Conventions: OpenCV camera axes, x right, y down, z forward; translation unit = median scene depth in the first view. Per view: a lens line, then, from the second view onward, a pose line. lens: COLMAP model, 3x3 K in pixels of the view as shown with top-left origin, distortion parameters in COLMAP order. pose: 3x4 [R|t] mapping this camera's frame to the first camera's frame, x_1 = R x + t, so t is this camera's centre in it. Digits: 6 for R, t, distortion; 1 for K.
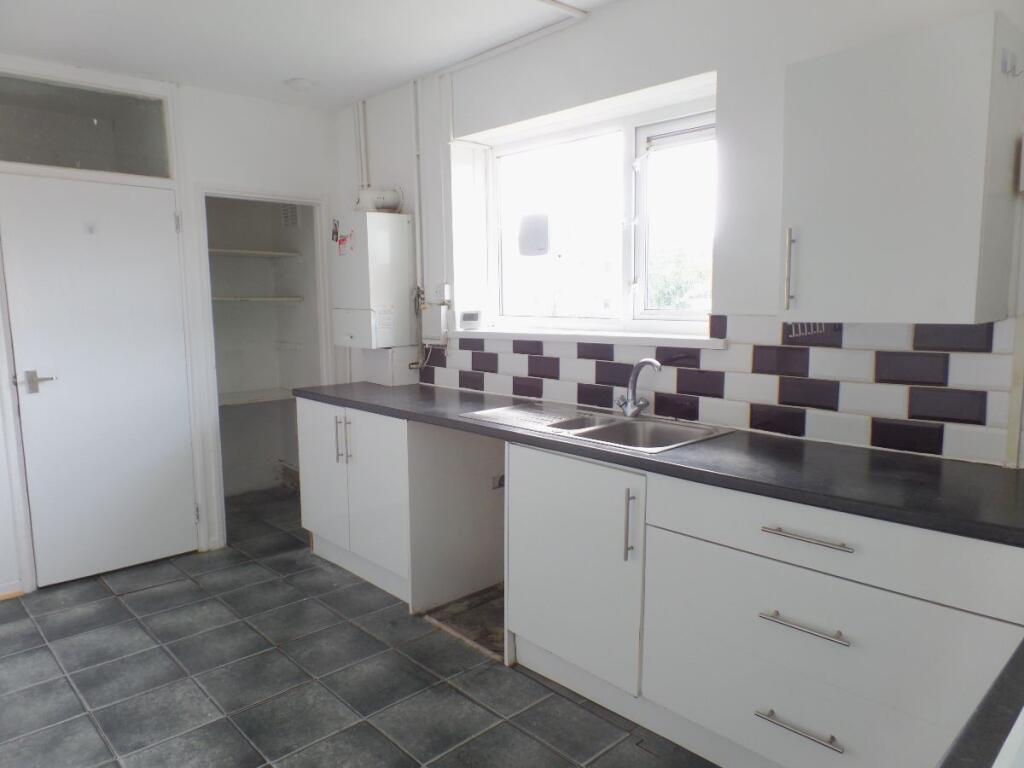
lens RADIAL K [[703.7, 0, 509.8], [0, 703.7, 370.3], [0, 0, 1]] dist [0.093694, 0.001439]
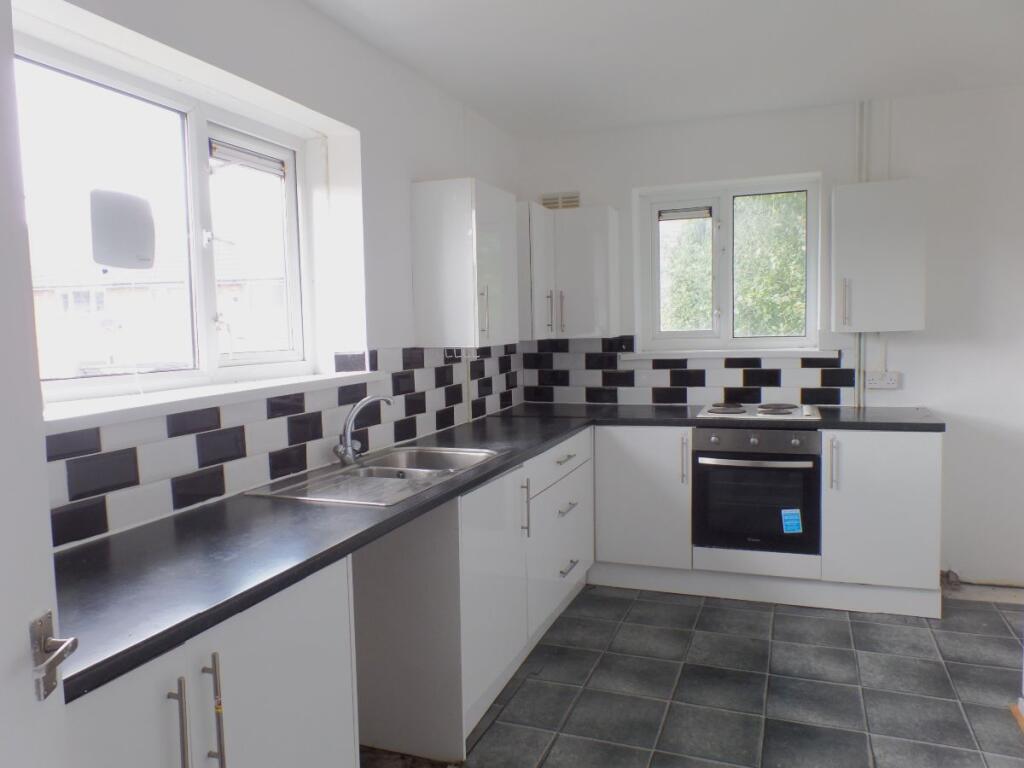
lens RADIAL K [[732.8, 0, 512.0], [0, 732.8, 384.0], [0, 0, 1]] dist [-0.002406, -0.002013]
pose [[-0.424374, -0.032753, 0.904894, -0.838668], [0.150616, 0.982870, 0.106211, -0.115521], [-0.892873, 0.181365, -0.412171, 1.314174]]
